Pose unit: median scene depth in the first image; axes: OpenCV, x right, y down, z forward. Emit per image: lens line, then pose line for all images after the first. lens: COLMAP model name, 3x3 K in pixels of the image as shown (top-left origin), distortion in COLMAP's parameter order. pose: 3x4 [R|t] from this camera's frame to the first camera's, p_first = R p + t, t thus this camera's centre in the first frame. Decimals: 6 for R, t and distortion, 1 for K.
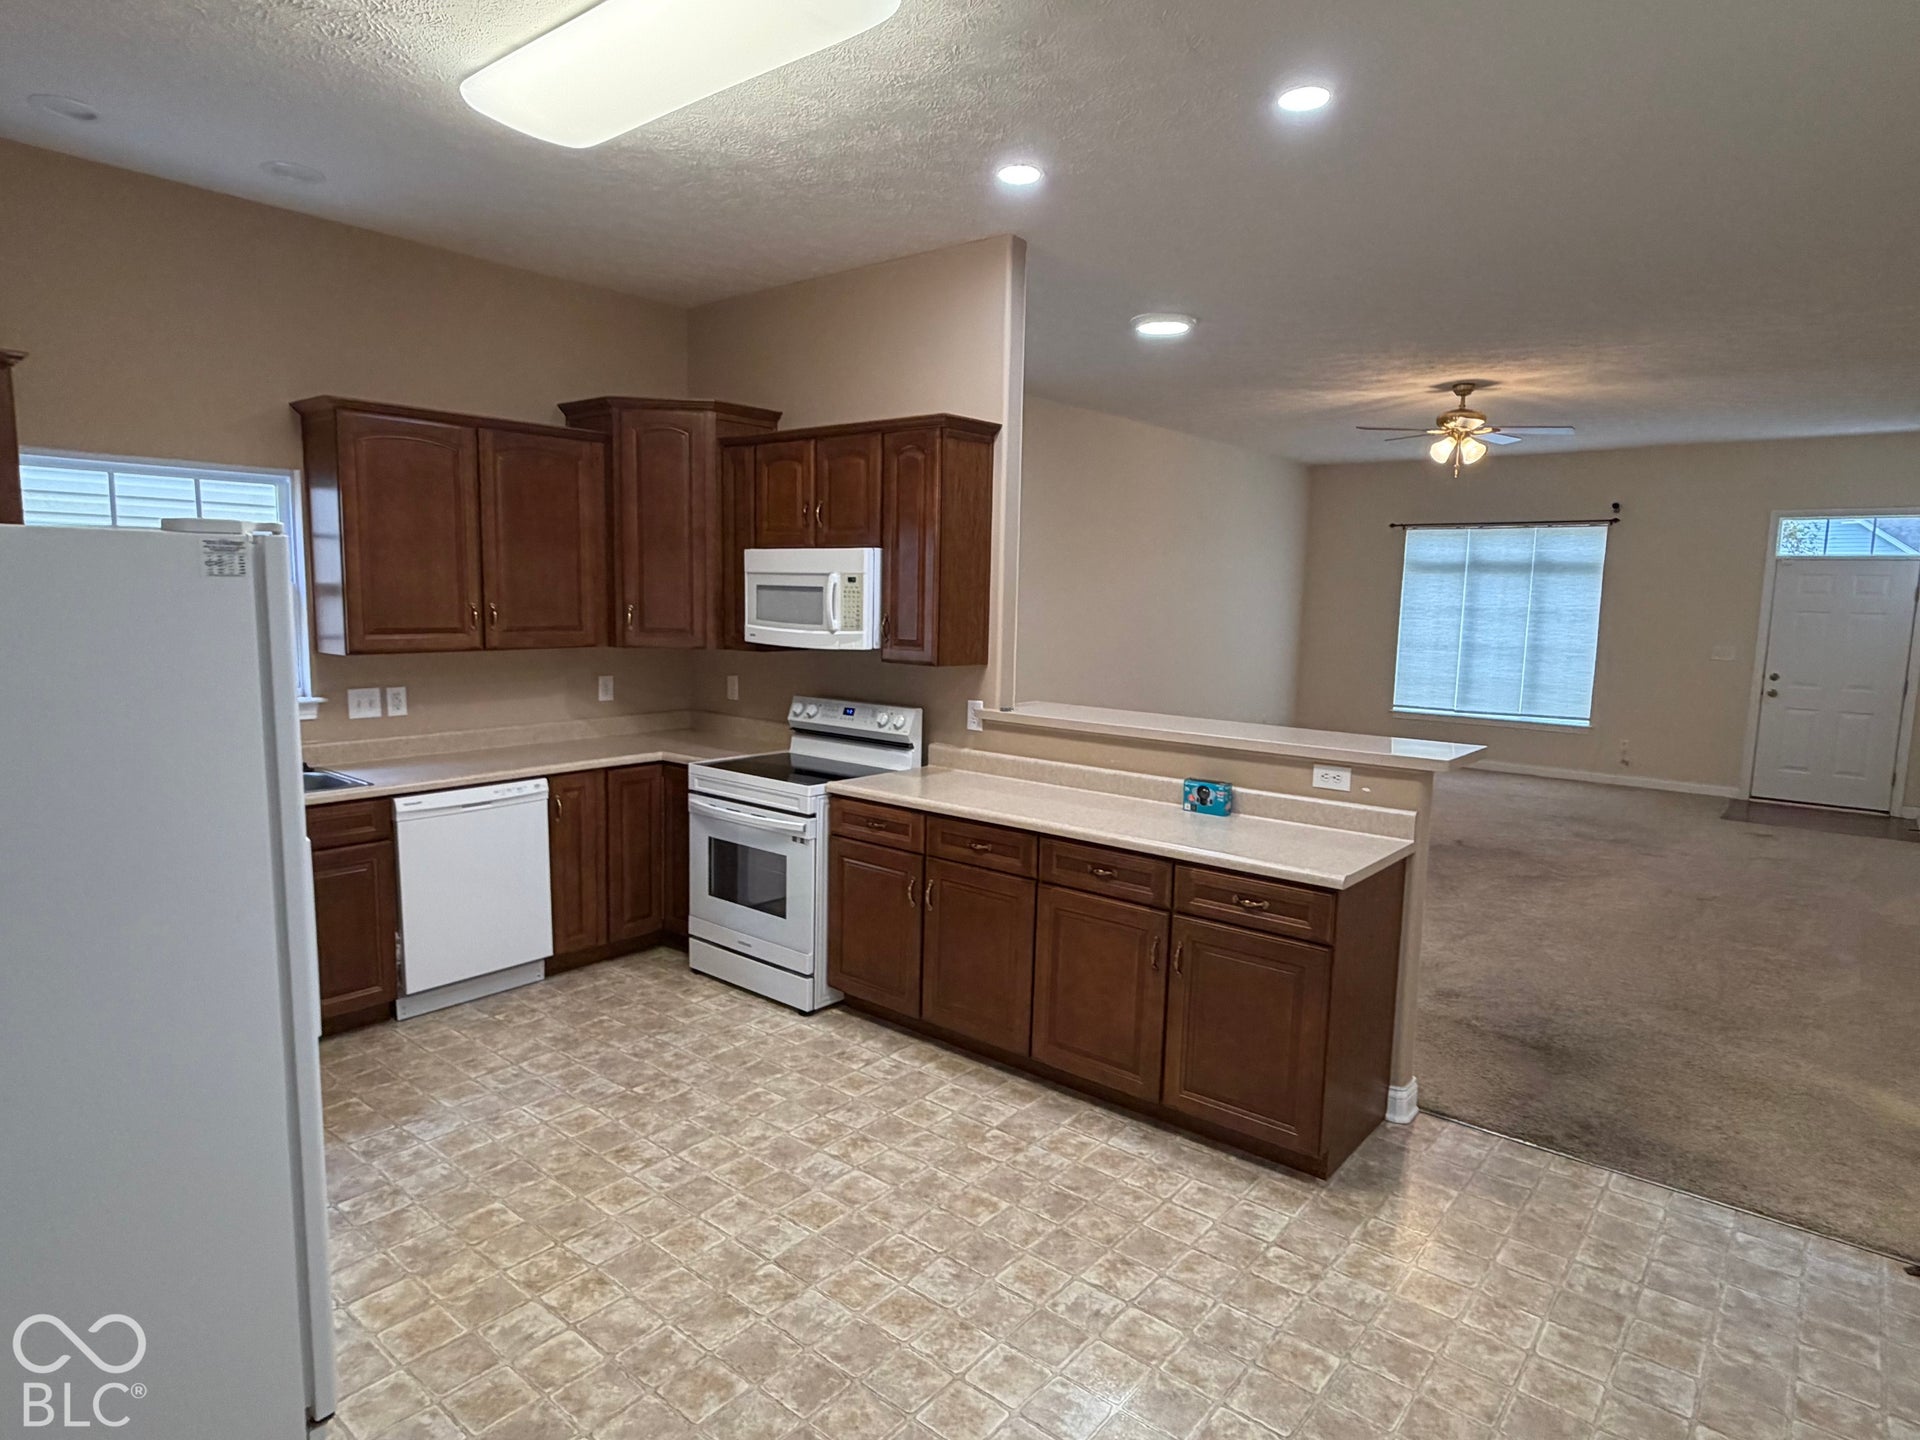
lens RADIAL K [[1087.5, 0, 955.3], [0, 1087.5, 721.4], [0, 0, 1]] dist [0.004097, 0.001084]
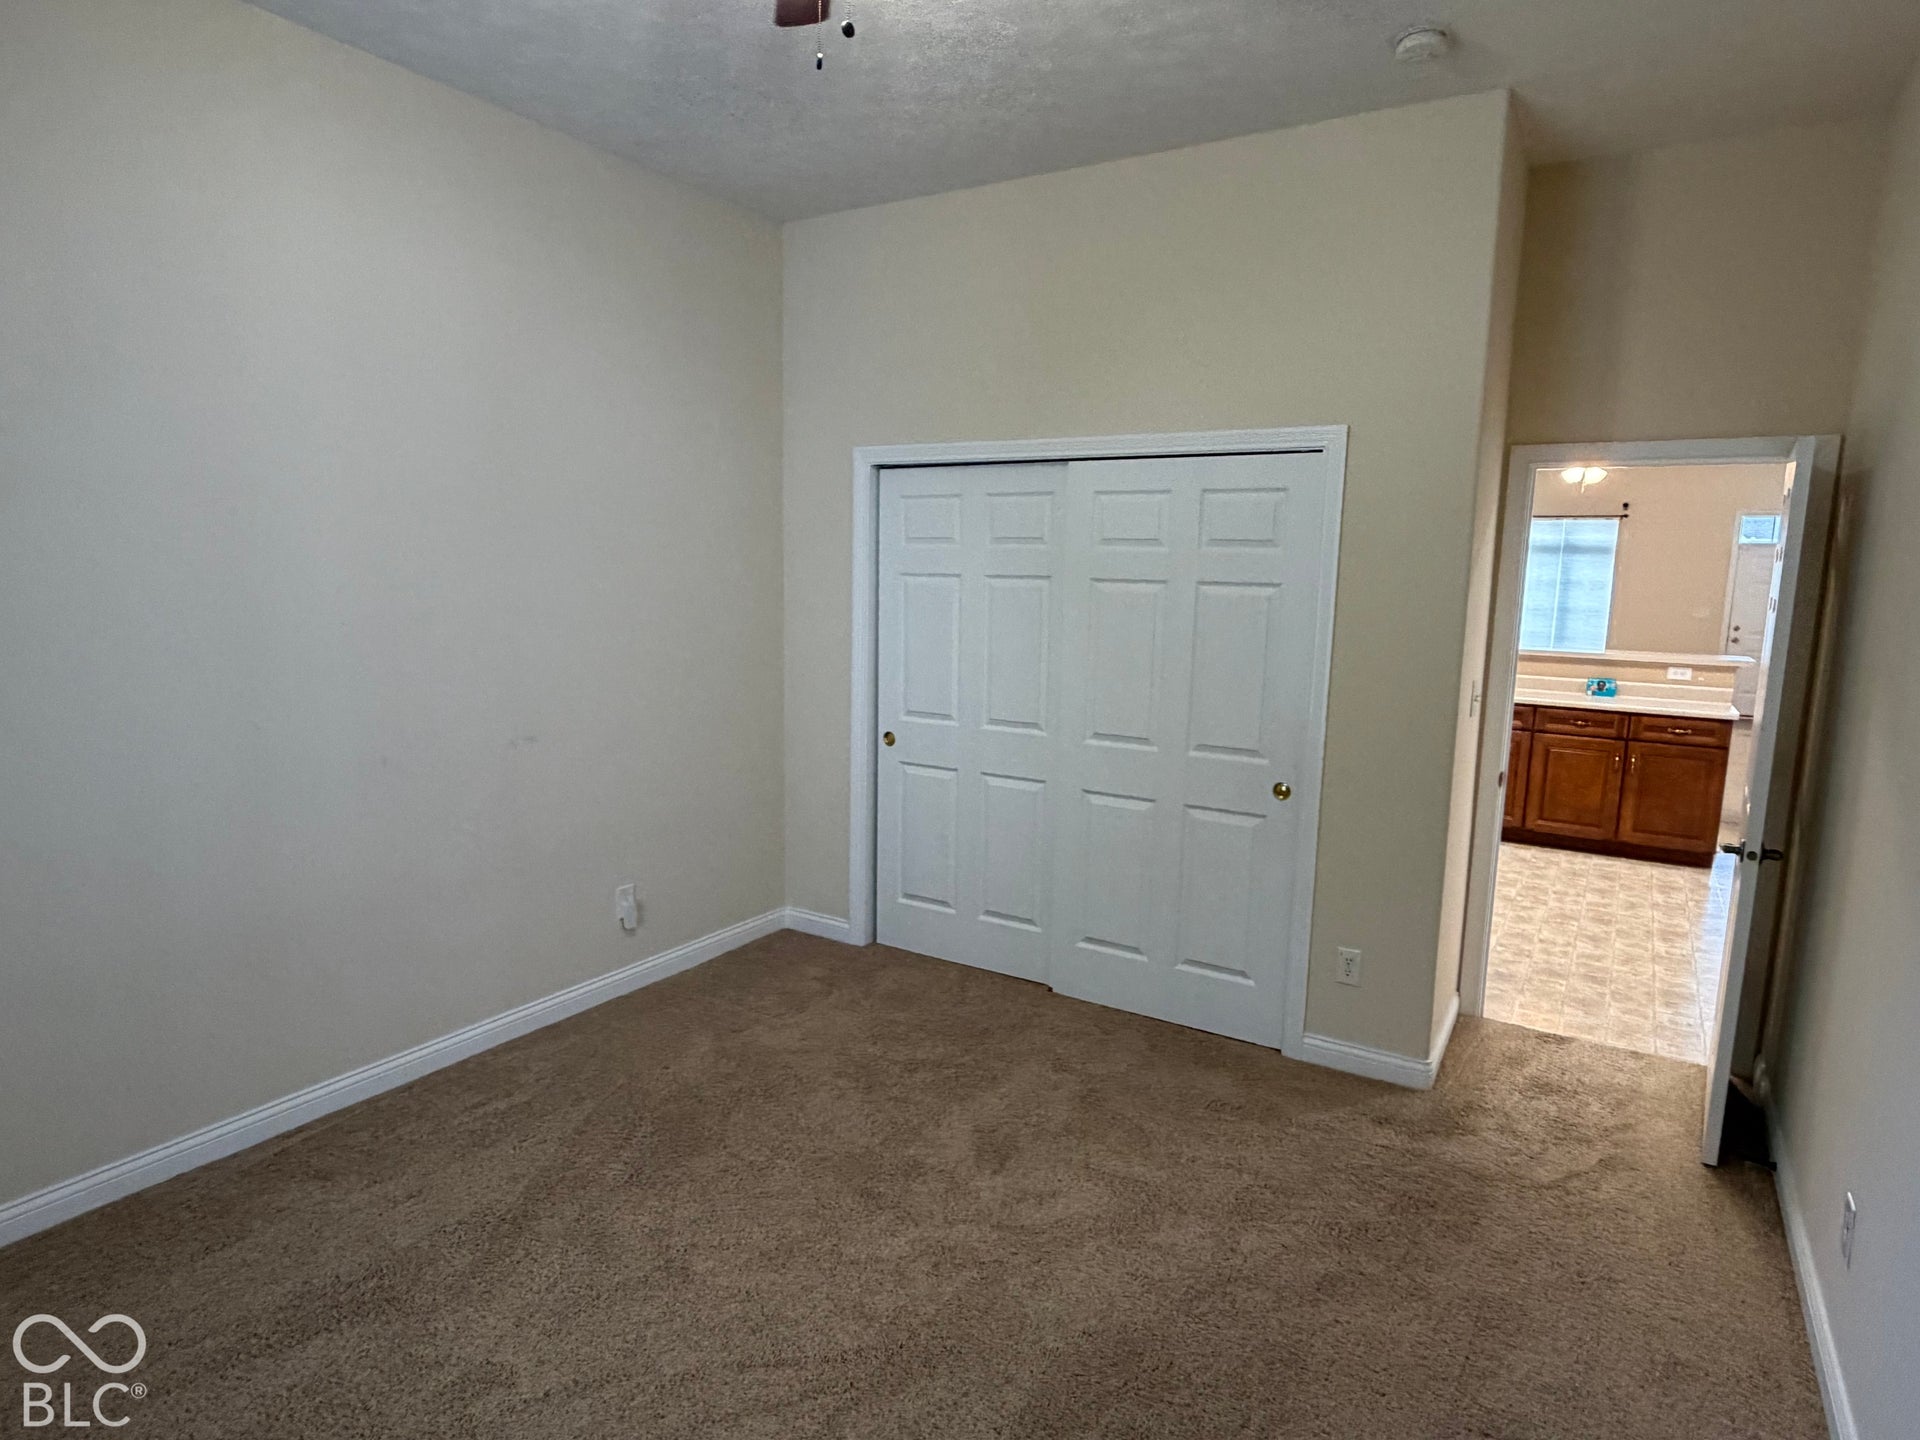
lens RADIAL K [[1087.5, 0, 961.1], [0, 1087.5, 722.7], [0, 0, 1]] dist [0.004097, 0.001084]
pose [[0.990835, -0.019770, 0.133627, -1.098381], [0.015863, 0.999417, 0.030238, 0.058057], [-0.134147, -0.027841, 0.990570, -0.679684]]
